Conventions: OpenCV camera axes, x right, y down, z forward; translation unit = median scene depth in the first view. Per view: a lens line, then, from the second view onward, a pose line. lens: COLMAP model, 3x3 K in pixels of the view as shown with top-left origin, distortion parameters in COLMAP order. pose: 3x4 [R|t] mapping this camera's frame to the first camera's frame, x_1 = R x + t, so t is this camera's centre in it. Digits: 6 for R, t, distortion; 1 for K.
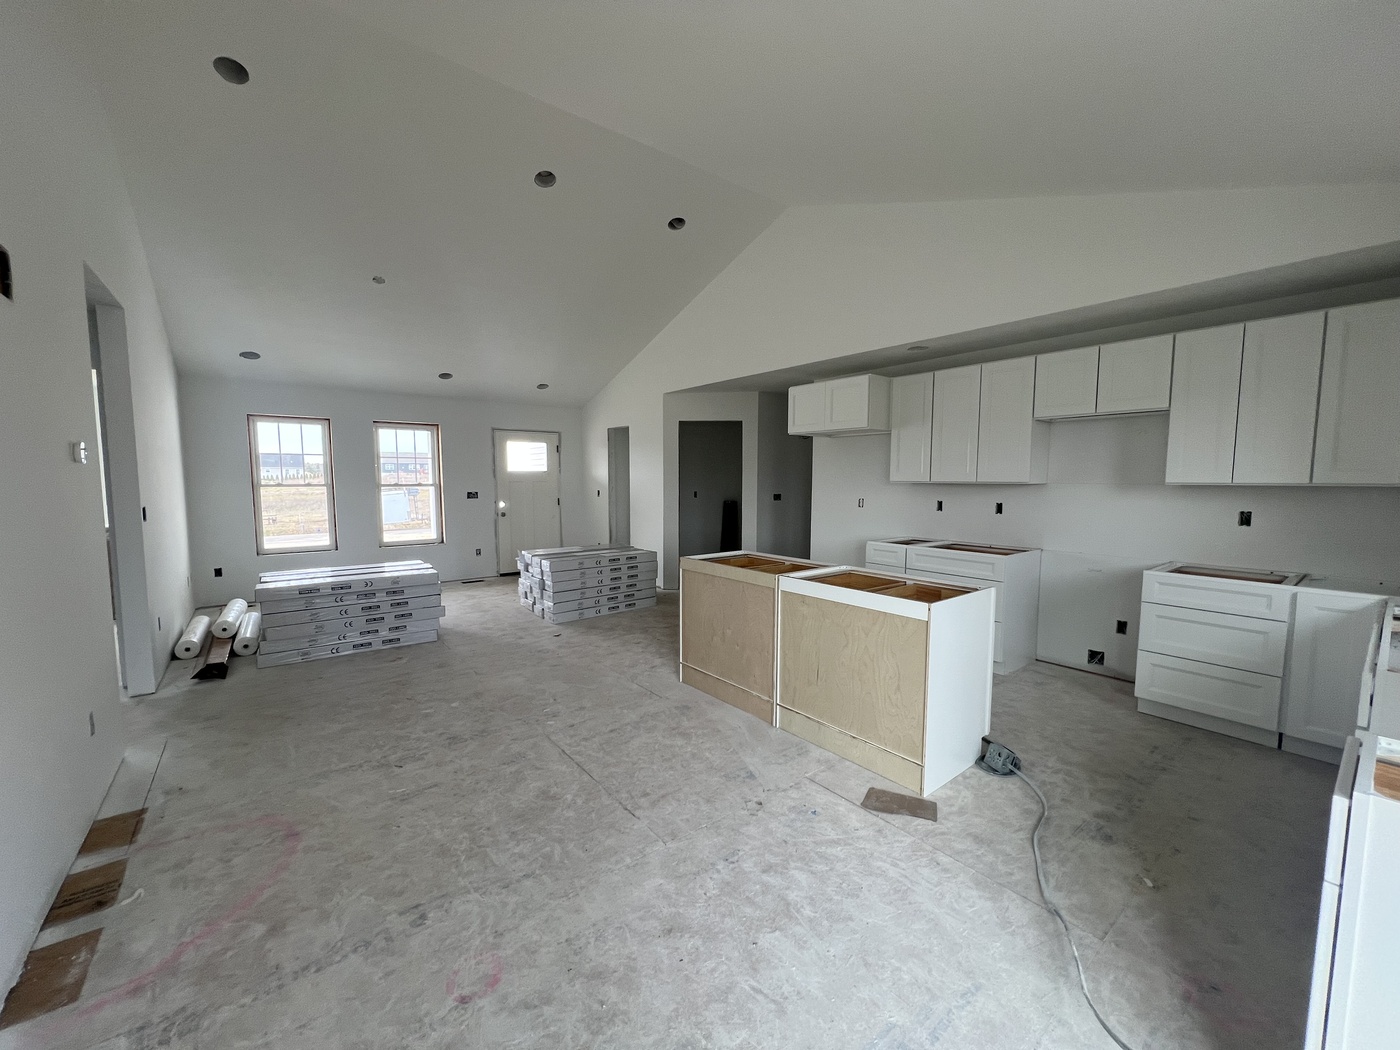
lens RADIAL K [[559.4, 0, 700.0], [0, 559.4, 525.0], [0, 0, 1]] dist [0.001040, 0.000217]
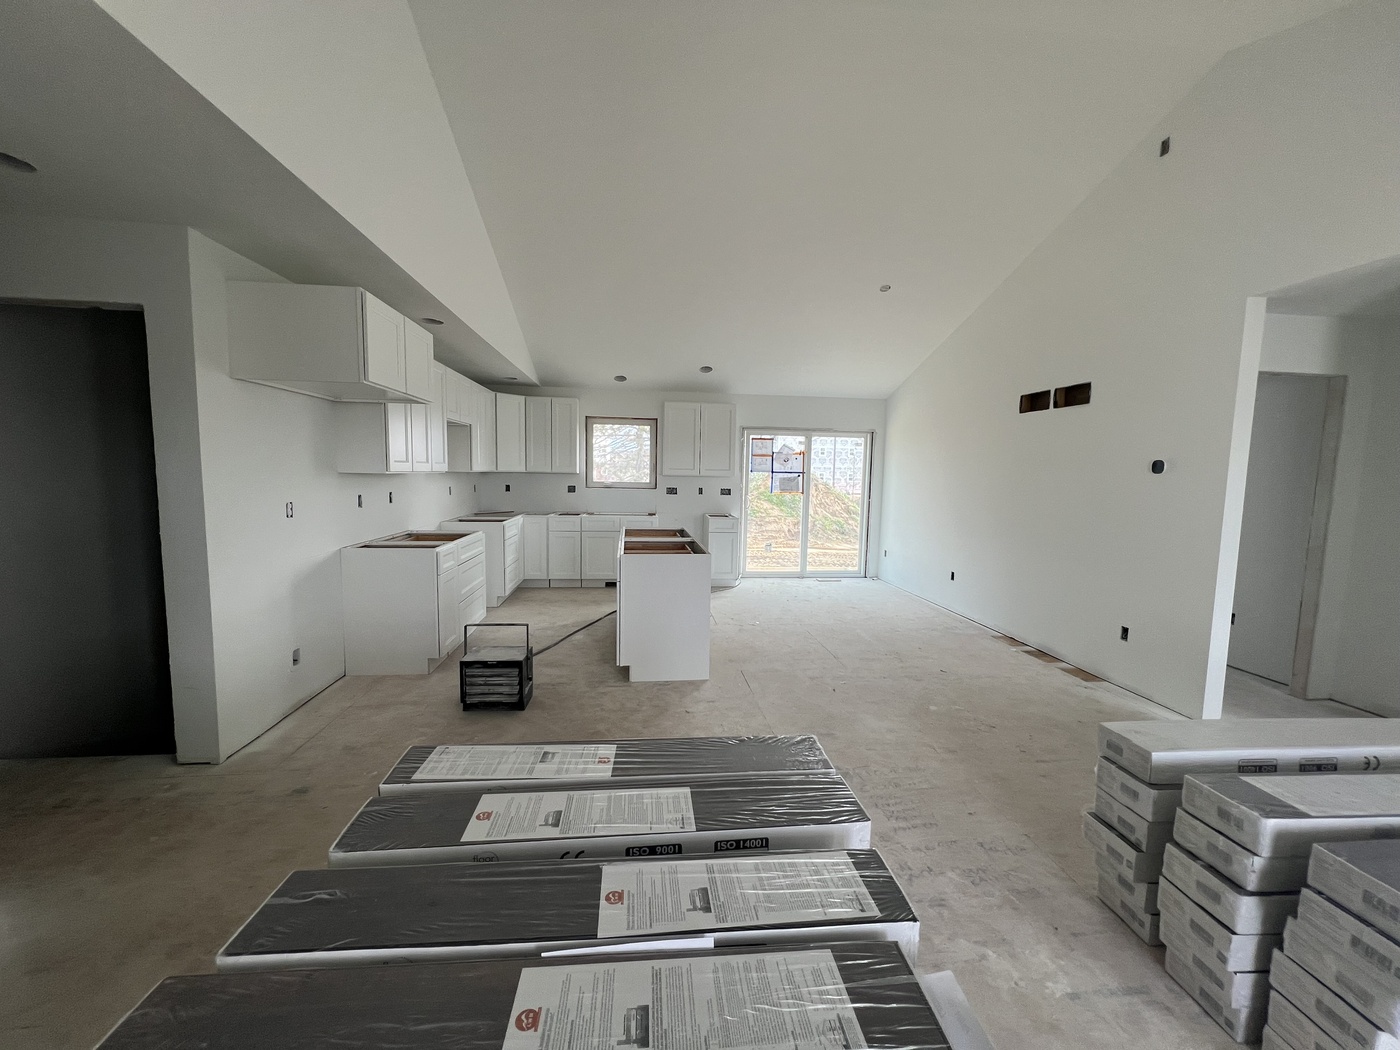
lens RADIAL K [[559.4, 0, 700.0], [0, 559.4, 525.0], [0, 0, 1]] dist [0.001040, 0.000217]
pose [[-0.850079, -0.068603, 0.522168, -0.609237], [0.022889, 0.985730, 0.166769, -0.182970], [-0.526158, 0.153719, -0.836378, 2.092926]]
